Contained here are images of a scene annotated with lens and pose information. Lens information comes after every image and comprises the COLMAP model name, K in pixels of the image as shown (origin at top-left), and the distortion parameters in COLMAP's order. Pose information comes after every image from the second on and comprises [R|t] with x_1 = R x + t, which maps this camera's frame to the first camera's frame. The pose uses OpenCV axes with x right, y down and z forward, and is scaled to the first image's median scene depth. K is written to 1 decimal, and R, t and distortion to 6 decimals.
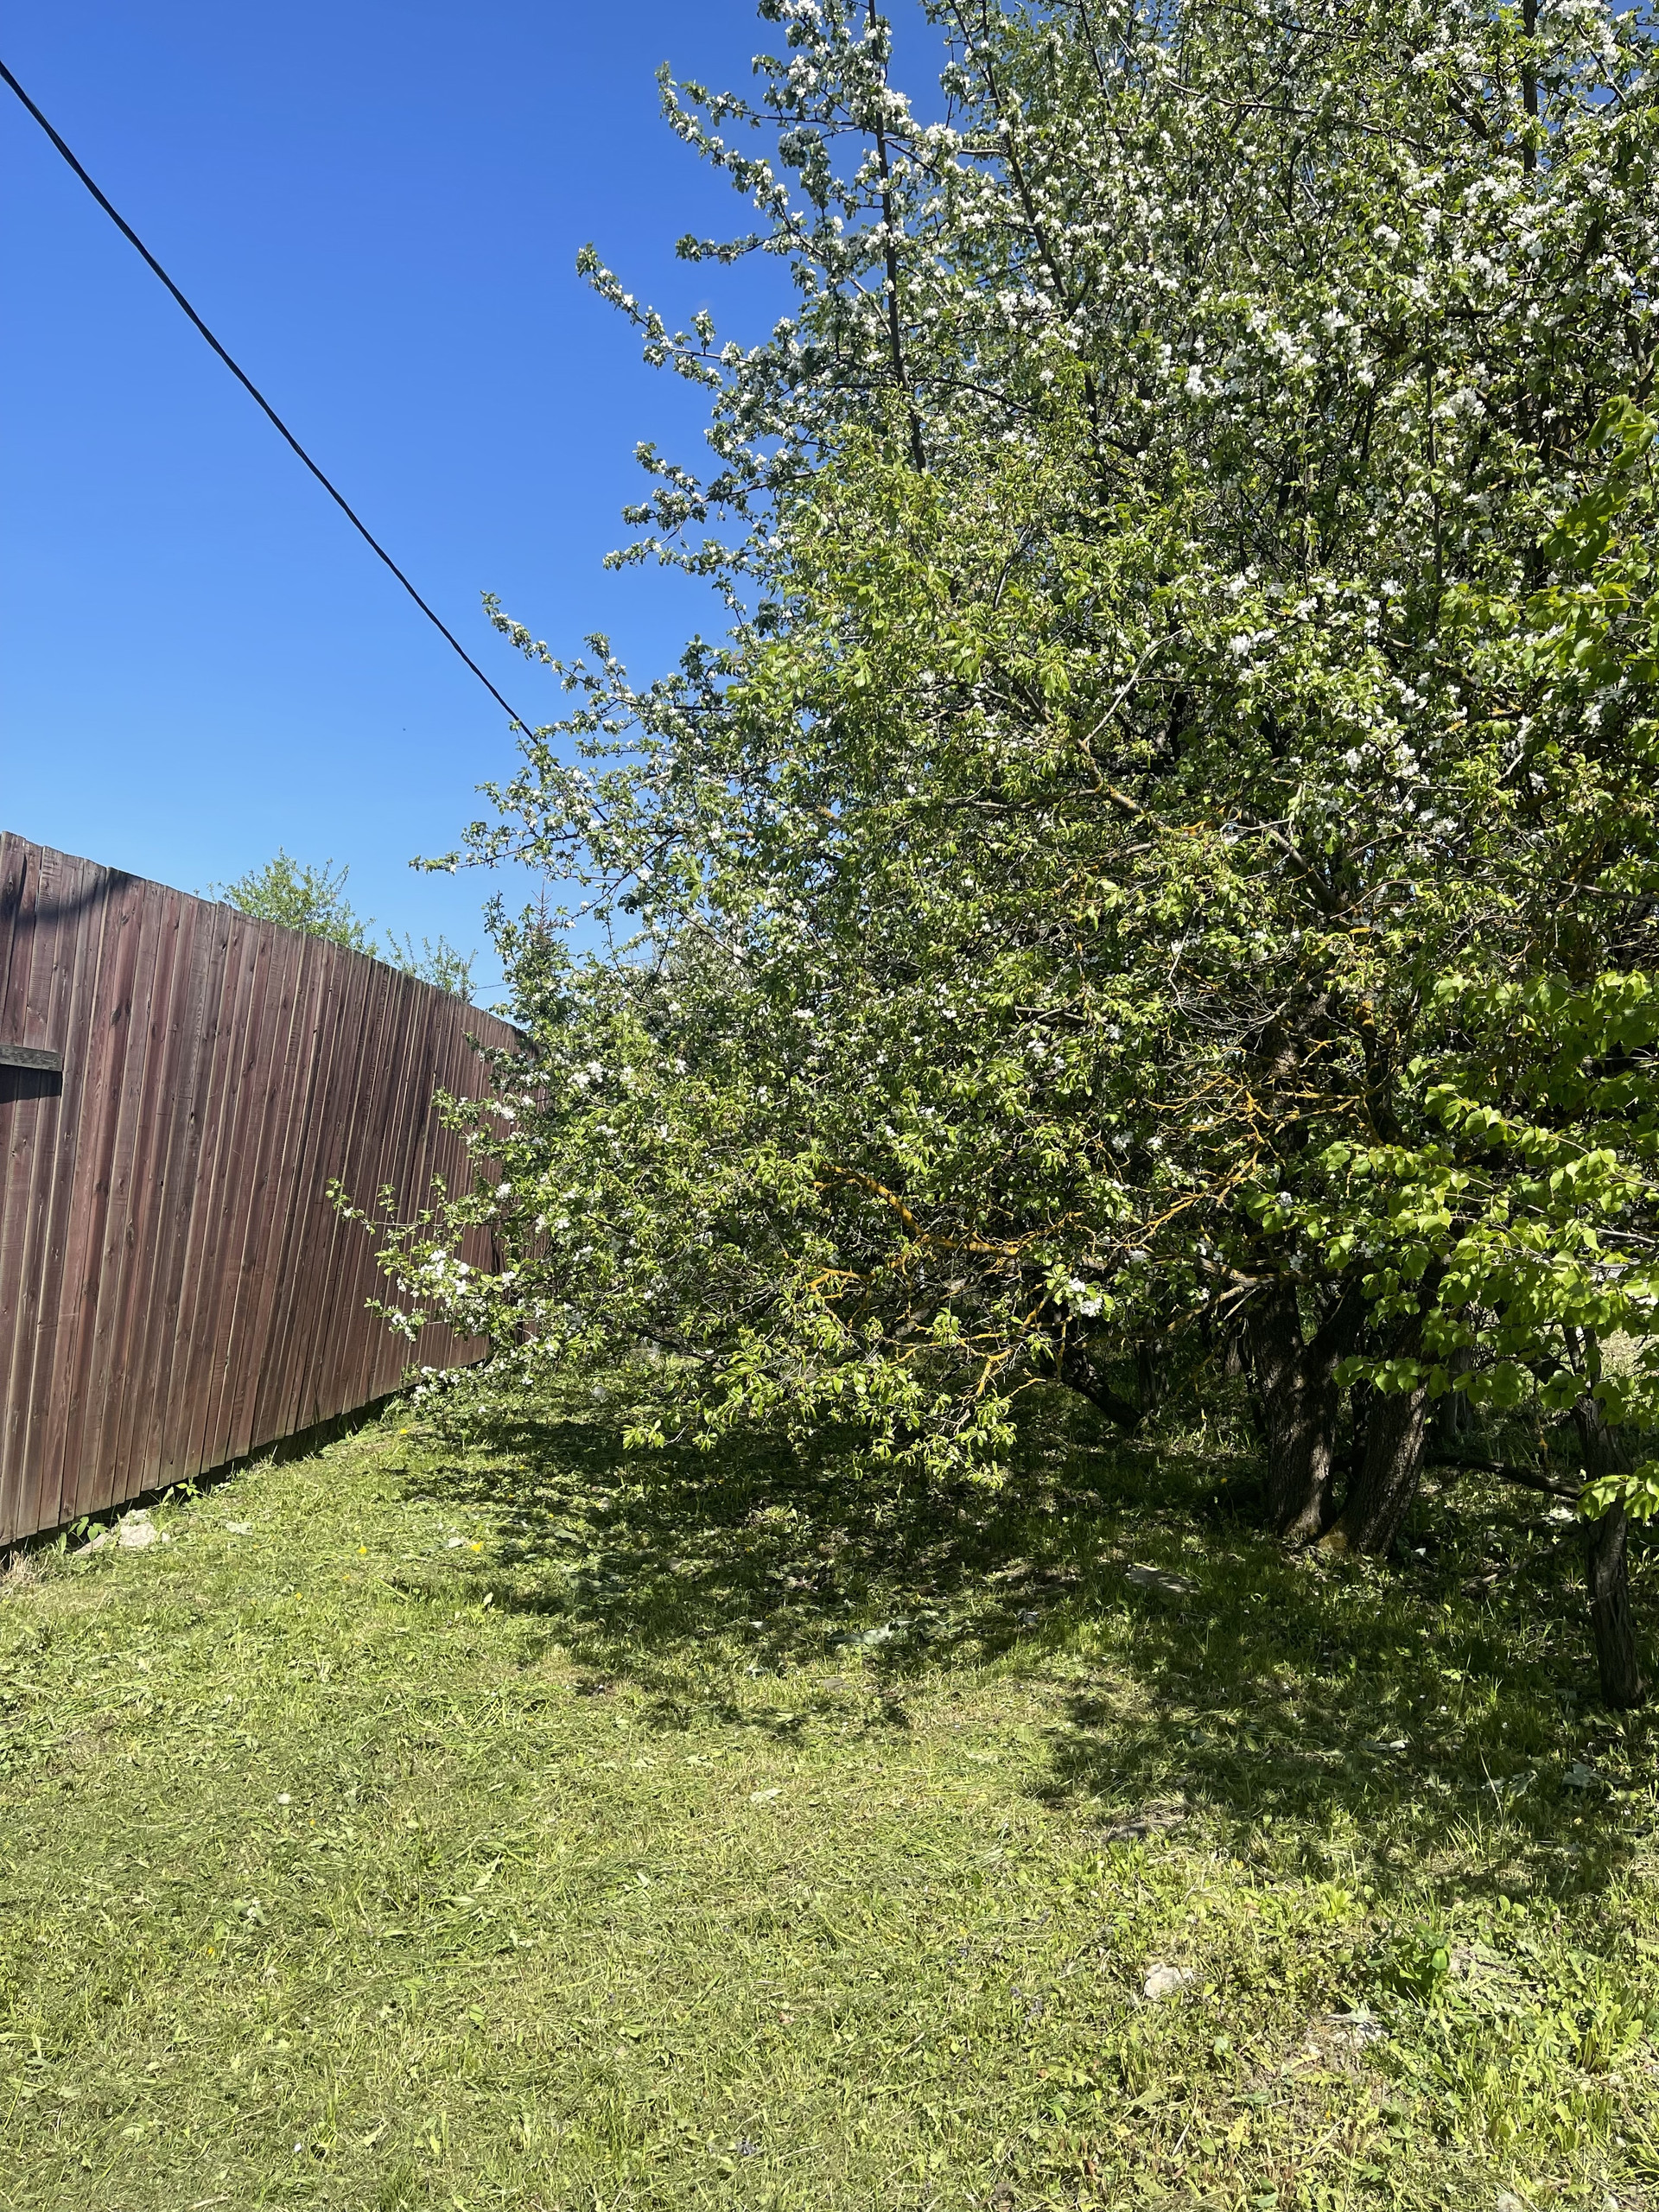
lens RADIAL K [[1675.6, 0, 830.2], [0, 1675.6, 1102.7], [0, 0, 1]] dist [0.036862, 0.005127]
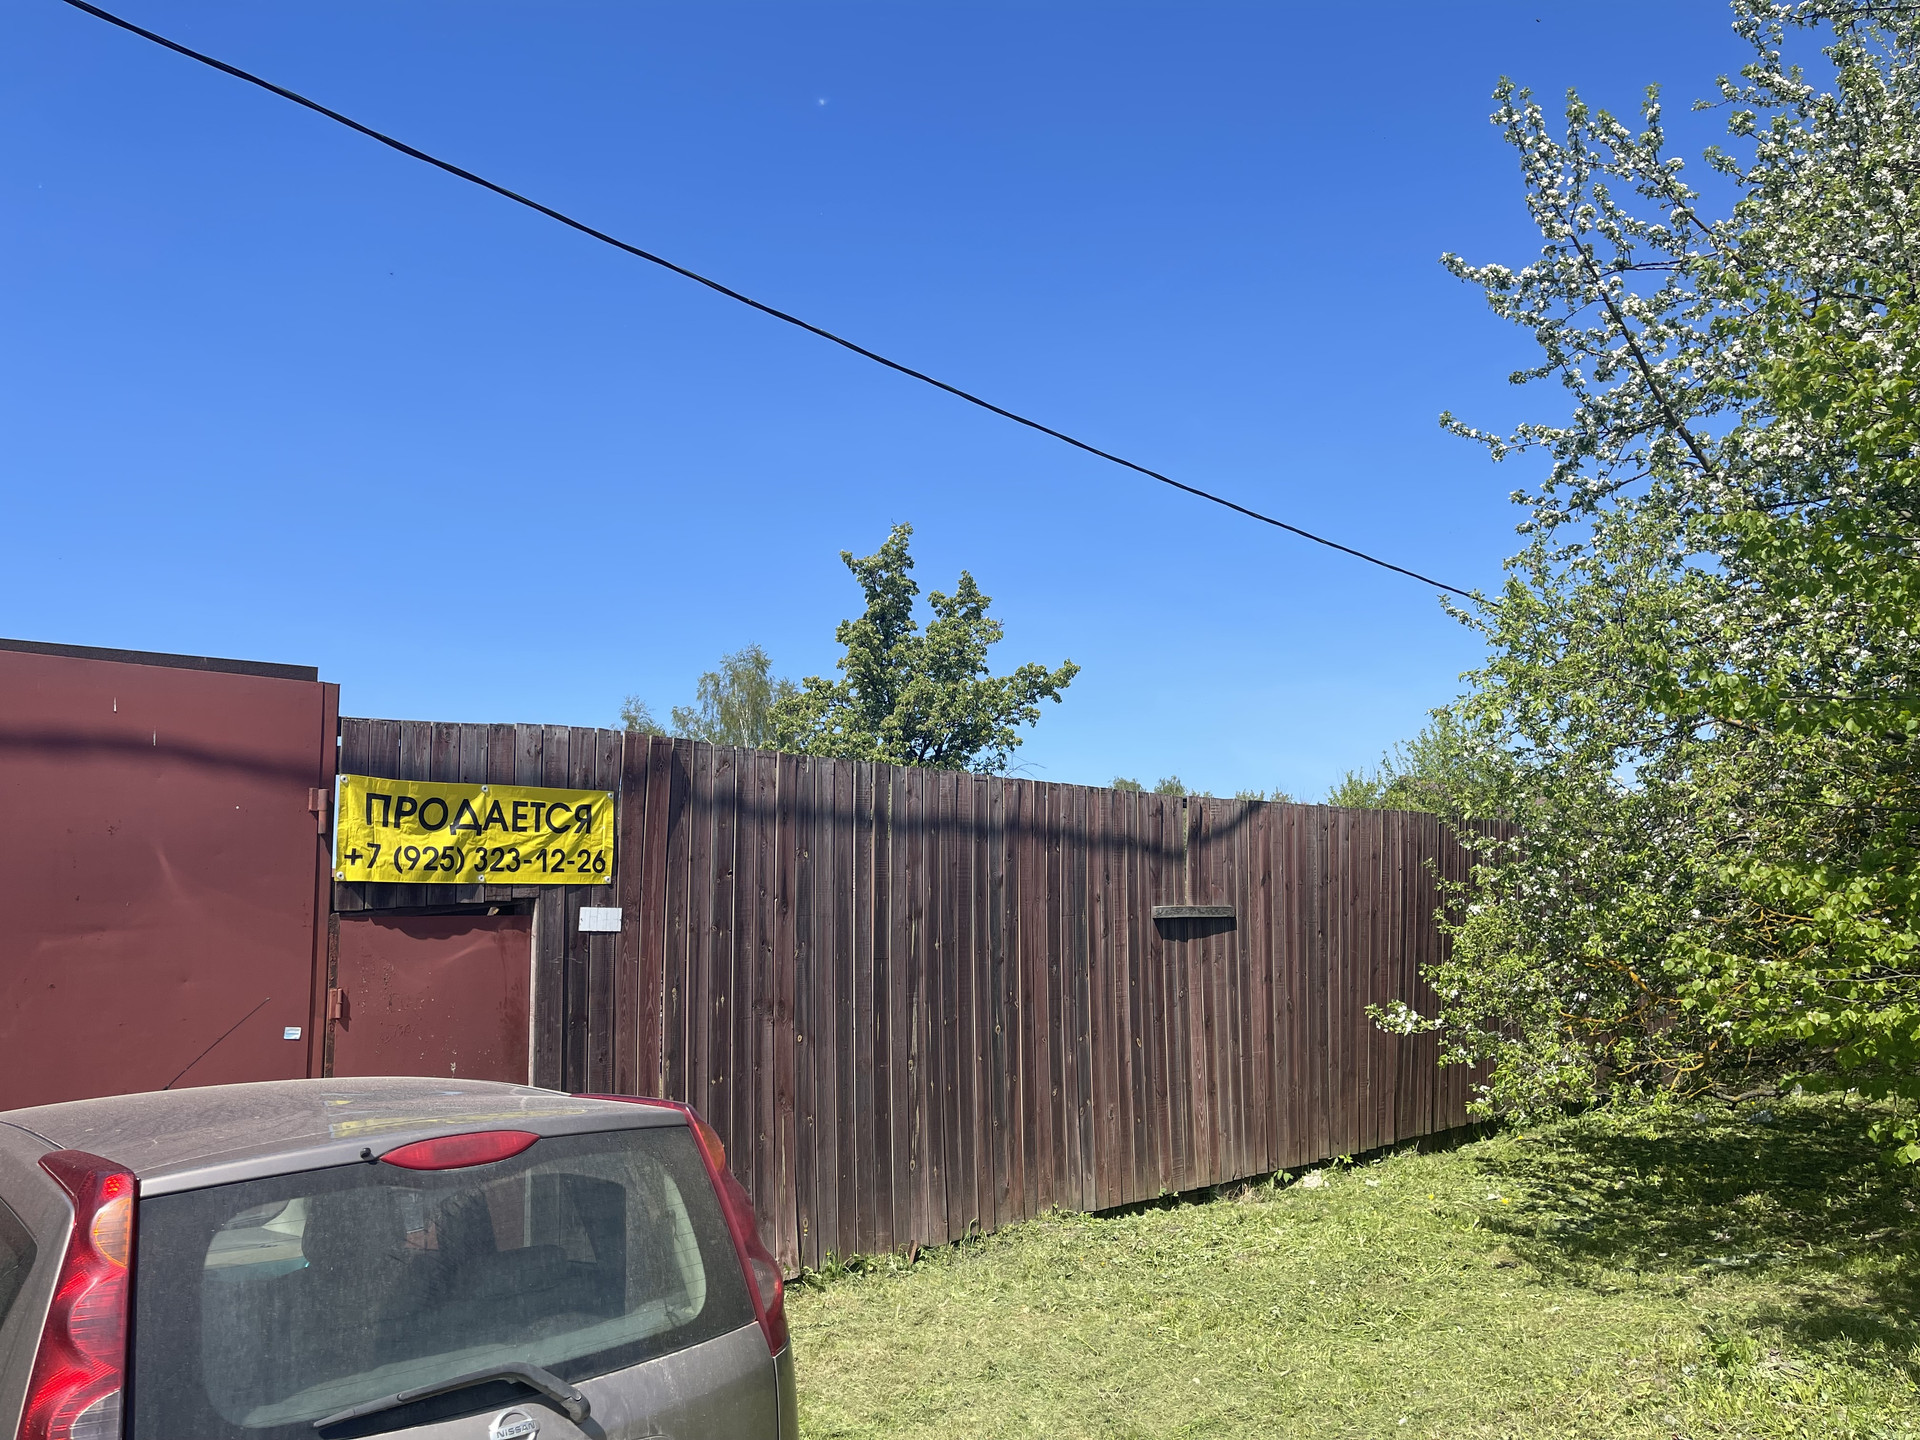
lens RADIAL K [[1454.4, 0, 959.0], [0, 1454.4, 721.0], [0, 0, 1]] dist [0.036862, 0.005127]
pose [[0.750166, -0.161039, -0.641340, 0.333704], [0.091373, 0.985832, -0.140663, -0.029264], [0.654906, 0.046920, 0.754252, -0.363034]]
